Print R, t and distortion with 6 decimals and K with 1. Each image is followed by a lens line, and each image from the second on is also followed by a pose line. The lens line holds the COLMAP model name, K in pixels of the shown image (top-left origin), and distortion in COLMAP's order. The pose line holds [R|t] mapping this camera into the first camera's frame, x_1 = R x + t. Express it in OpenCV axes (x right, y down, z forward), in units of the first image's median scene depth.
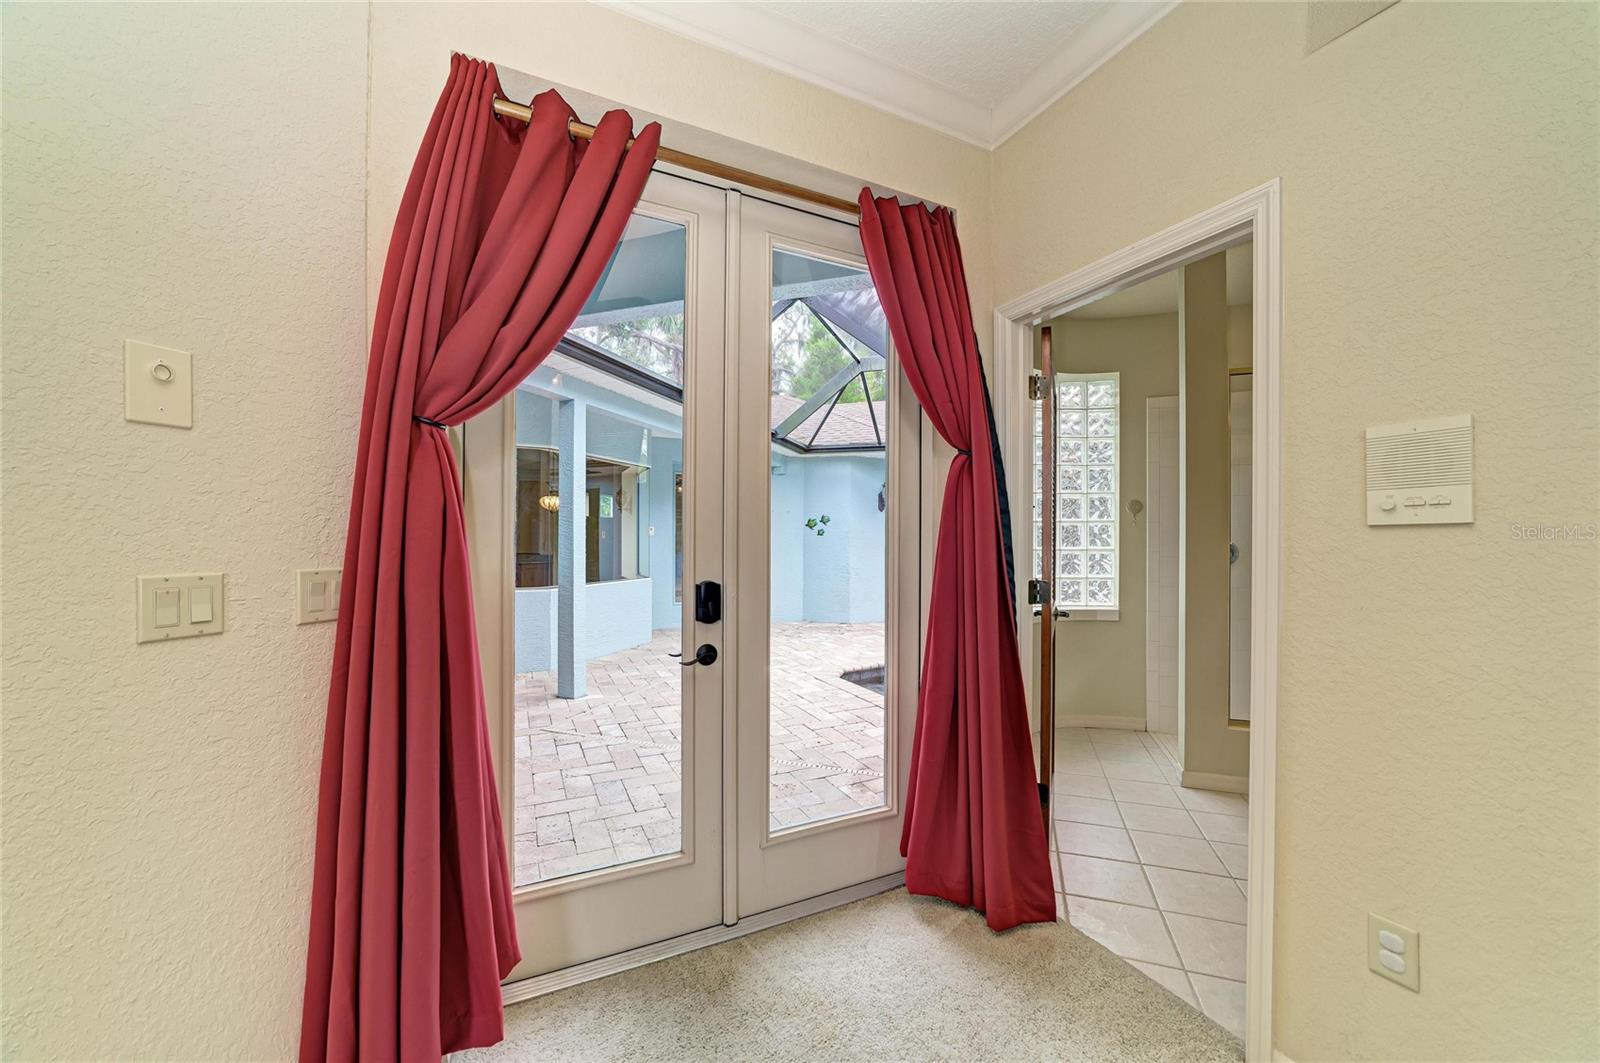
lens RADIAL K [[586.5, 0, 801.4], [0, 586.5, 537.4], [0, 0, 1]] dist [-0.016465, -0.000009]
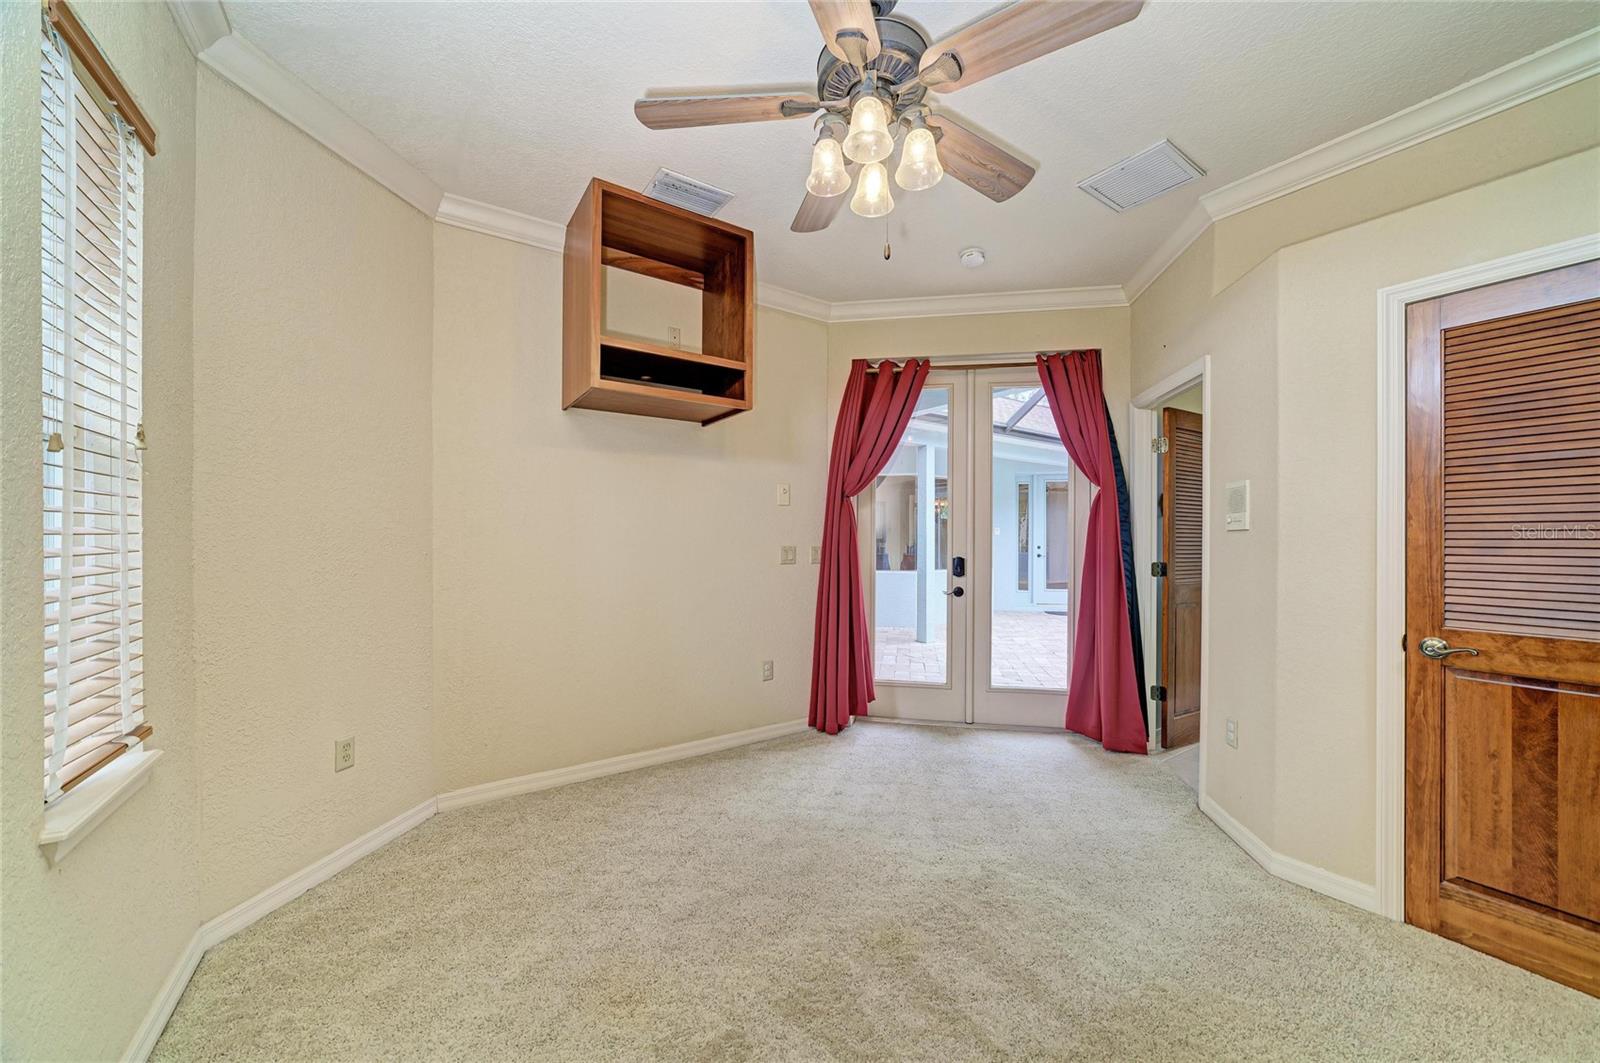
lens RADIAL K [[579.7, 0, 800.0], [0, 579.7, 531.5], [0, 0, 1]] dist [0.001016, 0.000121]
pose [[0.801774, -0.002921, -0.597620, 0.695119], [-0.001632, 0.999974, -0.007077, -0.000074], [0.597625, 0.006650, 0.801748, -1.119886]]
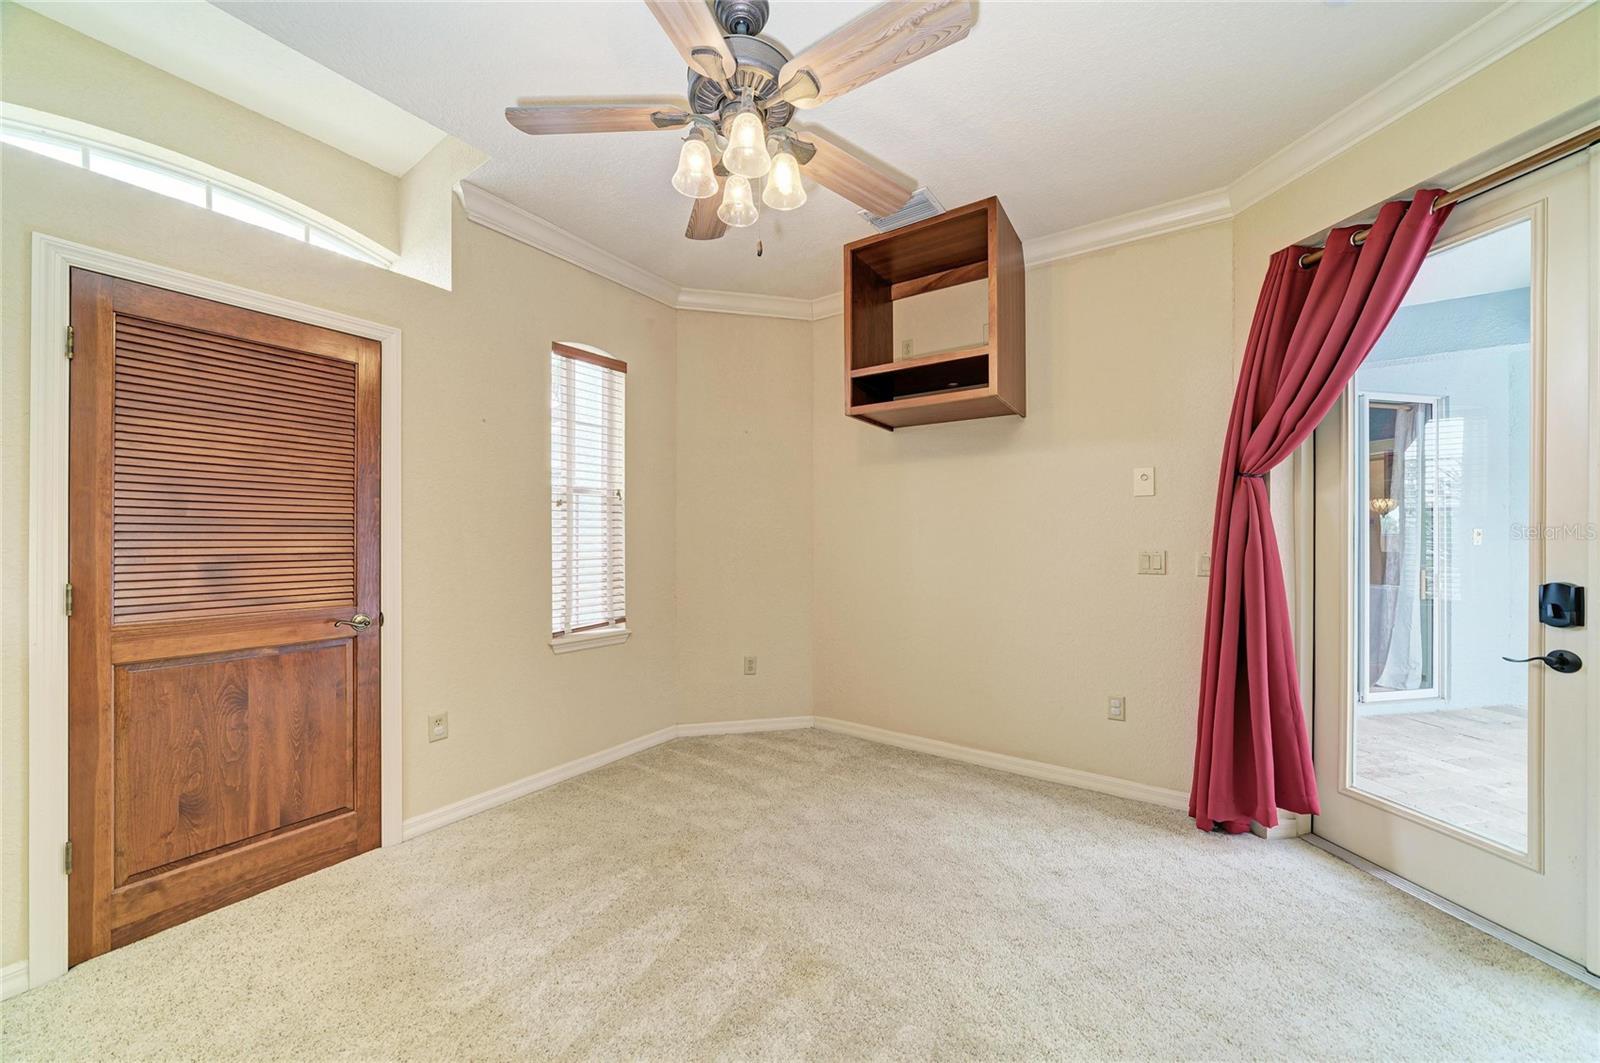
lens RADIAL K [[562.8, 0, 808.8], [0, 562.8, 536.9], [0, 0, 1]] dist [-0.000587, 0.000091]
pose [[-0.251675, -0.000561, -0.967812, 1.118282], [0.001454, 0.999998, -0.000958, 0.001250], [0.967811, -0.001648, -0.251674, 0.069933]]
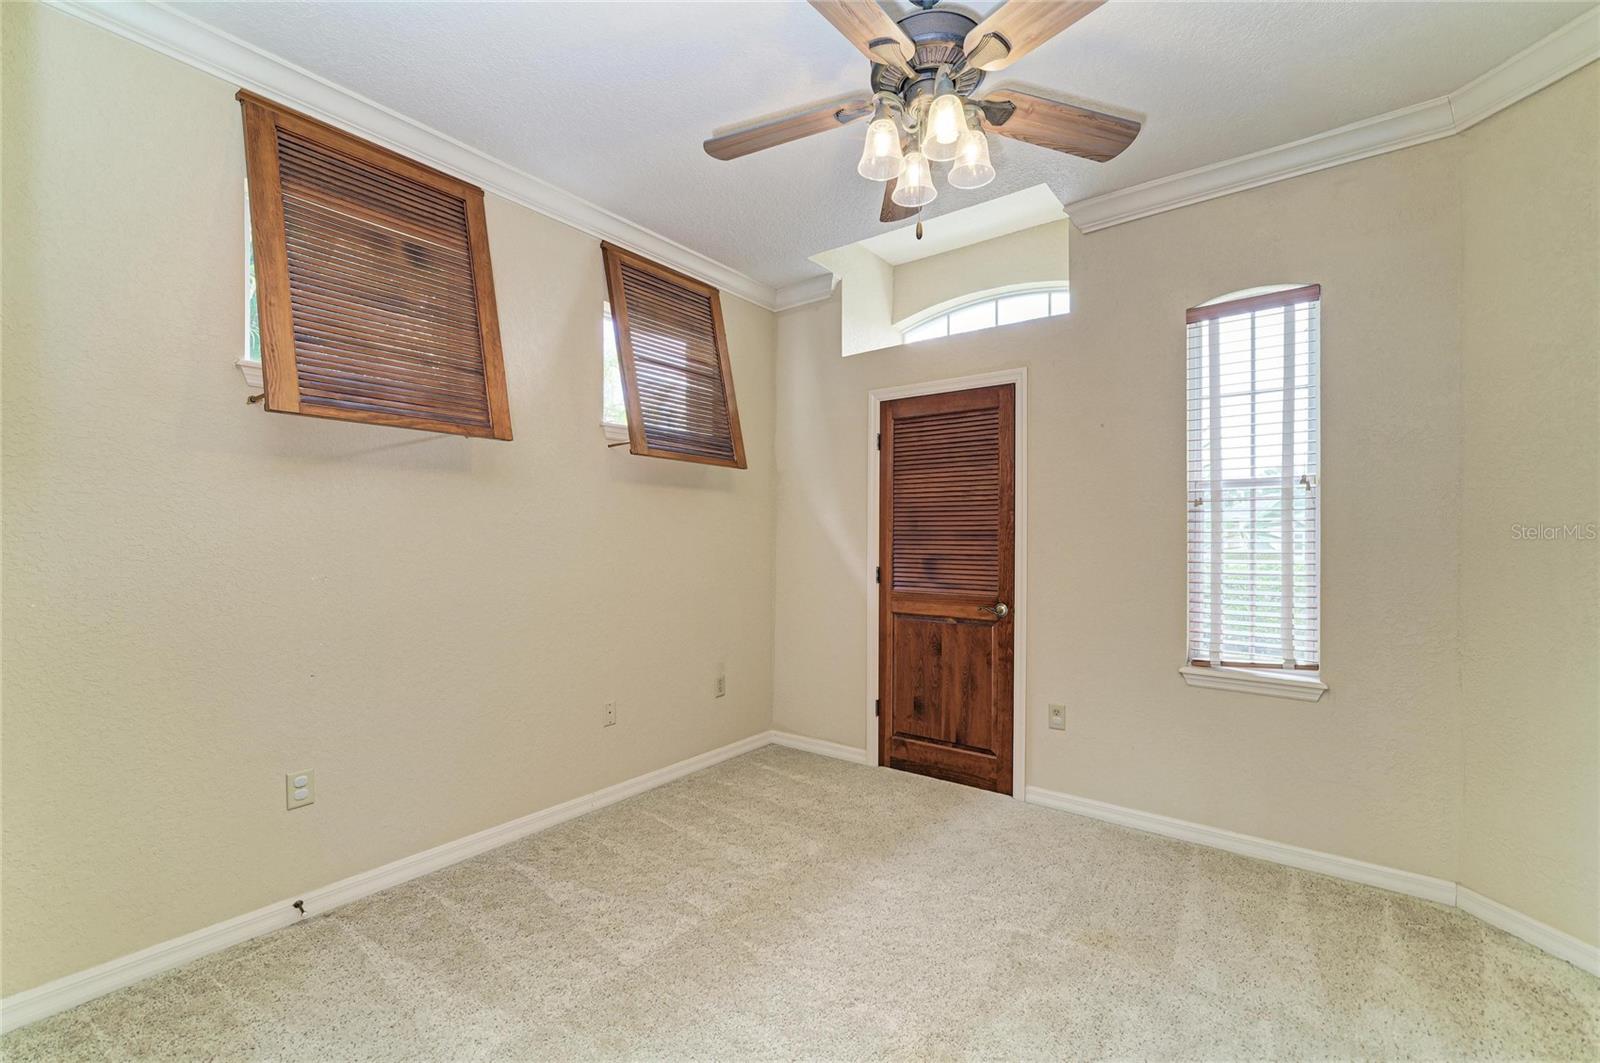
lens RADIAL K [[681.2, 0, 801.0], [0, 681.2, 543.4], [0, 0, 1]] dist [-0.001659, -0.000046]
pose [[-0.951578, -0.004976, 0.307366, 0.085237], [-0.005120, 0.999987, 0.000340, 0.002329], [-0.307364, -0.001250, -0.951591, 0.803278]]
